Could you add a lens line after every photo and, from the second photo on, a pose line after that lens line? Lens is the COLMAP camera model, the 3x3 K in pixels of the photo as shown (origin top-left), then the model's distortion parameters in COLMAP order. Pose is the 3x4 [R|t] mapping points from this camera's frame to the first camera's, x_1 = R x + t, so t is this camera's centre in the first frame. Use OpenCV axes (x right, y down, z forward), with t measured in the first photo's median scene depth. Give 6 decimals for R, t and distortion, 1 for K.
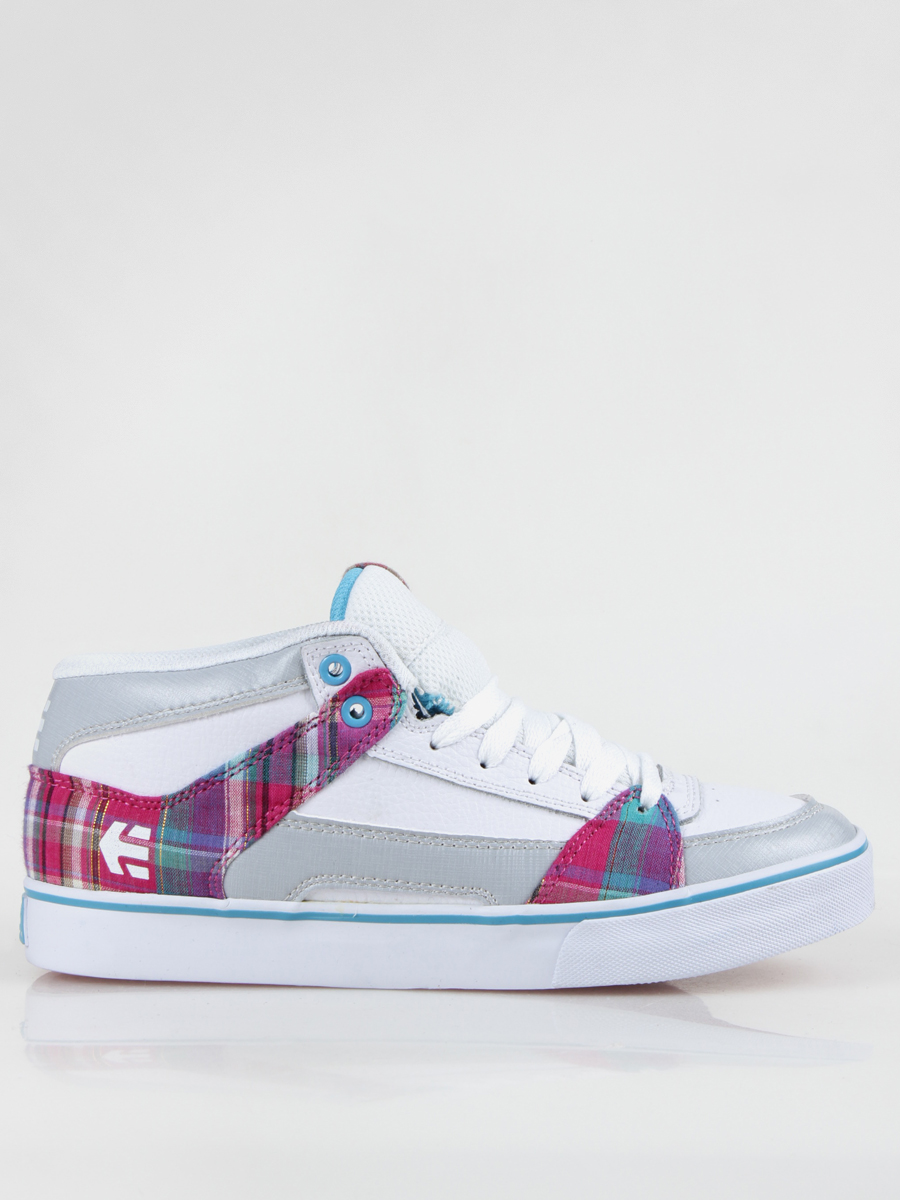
lens RADIAL K [[2957.7, 0, 448.3], [0, 2957.7, 600.2], [0, 0, 1]] dist [0.051818, 0.000000]
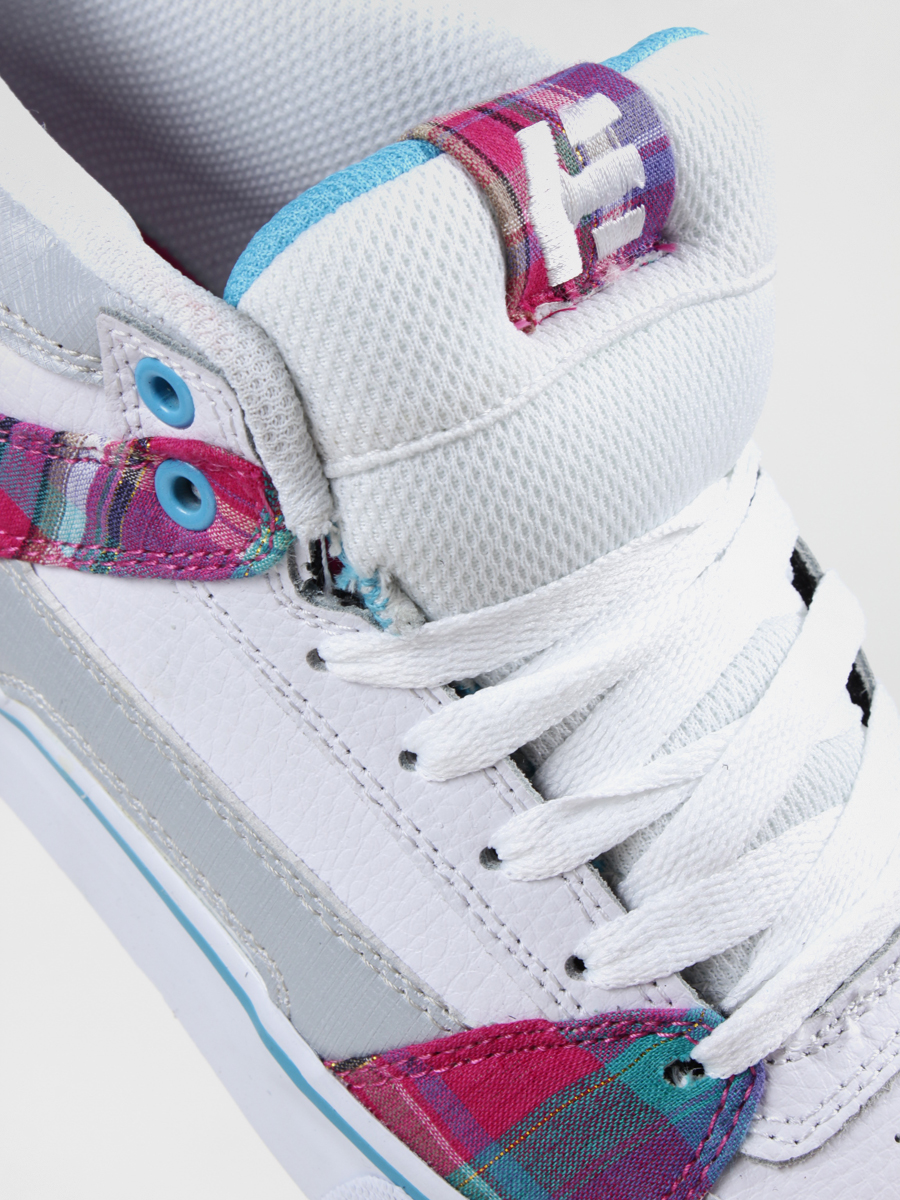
lens RADIAL K [[2957.7, 0, 418.0], [0, 2957.7, 661.2], [0, 0, 1]] dist [0.051818, 0.000000]
pose [[0.715333, 0.636940, -0.287413, 0.120889], [-0.250557, 0.617746, 0.745393, -0.254186], [0.652319, -0.461191, 0.601484, 0.768533]]
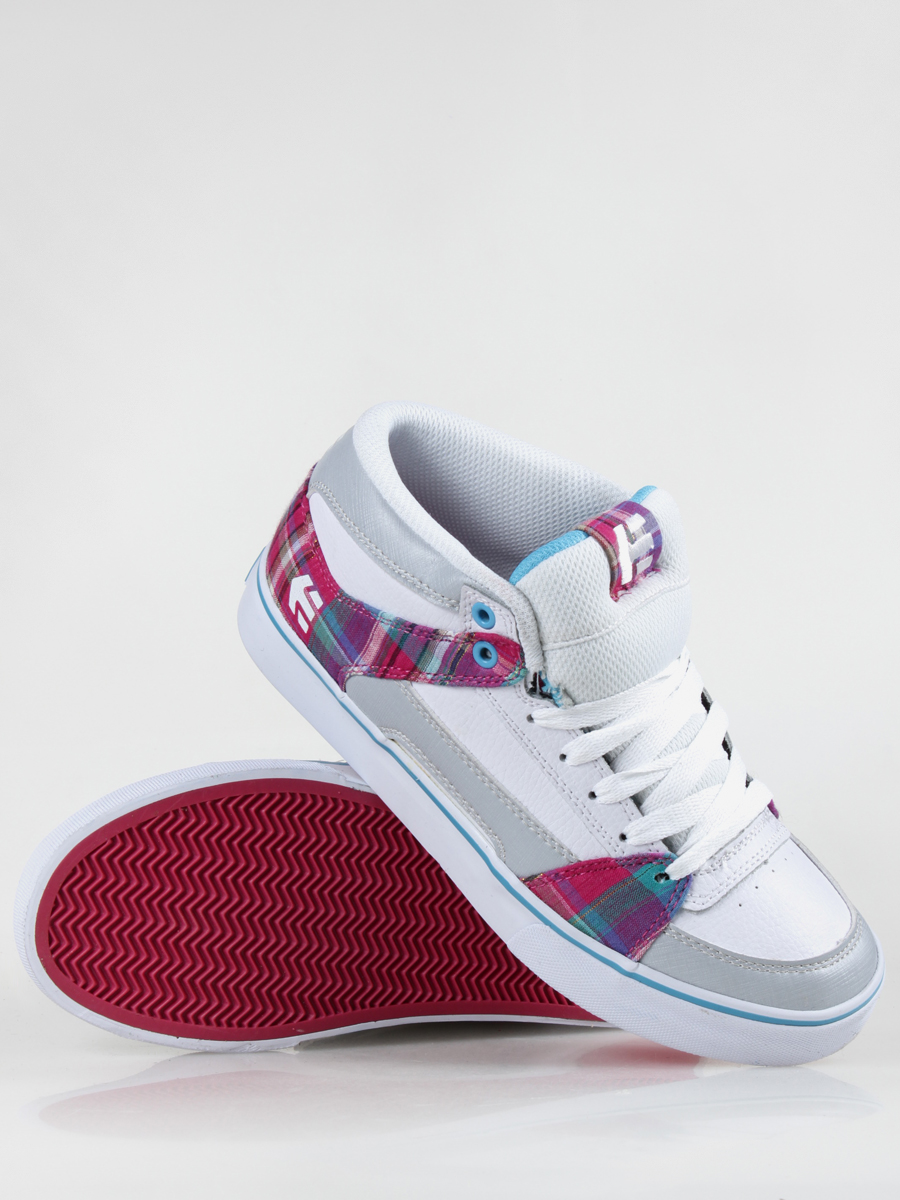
lens RADIAL K [[2957.7, 0, 447.8], [0, 2957.7, 601.3], [0, 0, 1]] dist [0.051818, 0.000000]
pose [[0.713625, 0.635416, -0.294934, 0.264293], [-0.337441, 0.680752, 0.650162, -0.670171], [0.613900, -0.364449, 0.700217, 0.244557]]
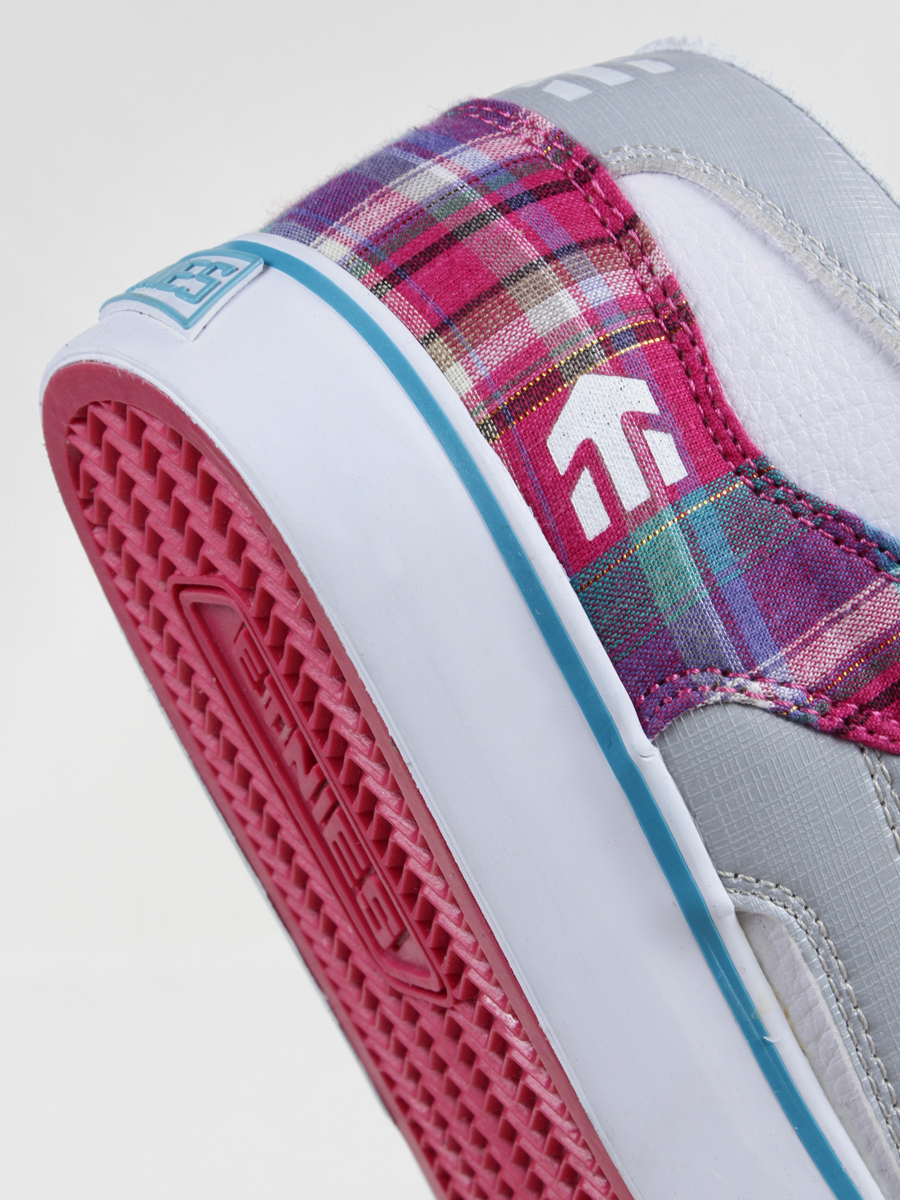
lens RADIAL K [[2957.7, 0, 449.4], [0, 2957.7, 600.5], [0, 0, 1]] dist [0.051818, 0.000000]
pose [[0.455805, 0.841021, 0.291419, -0.212510], [-0.784266, 0.534312, -0.315337, 0.230855], [-0.420913, -0.084818, 0.903127, 0.668890]]
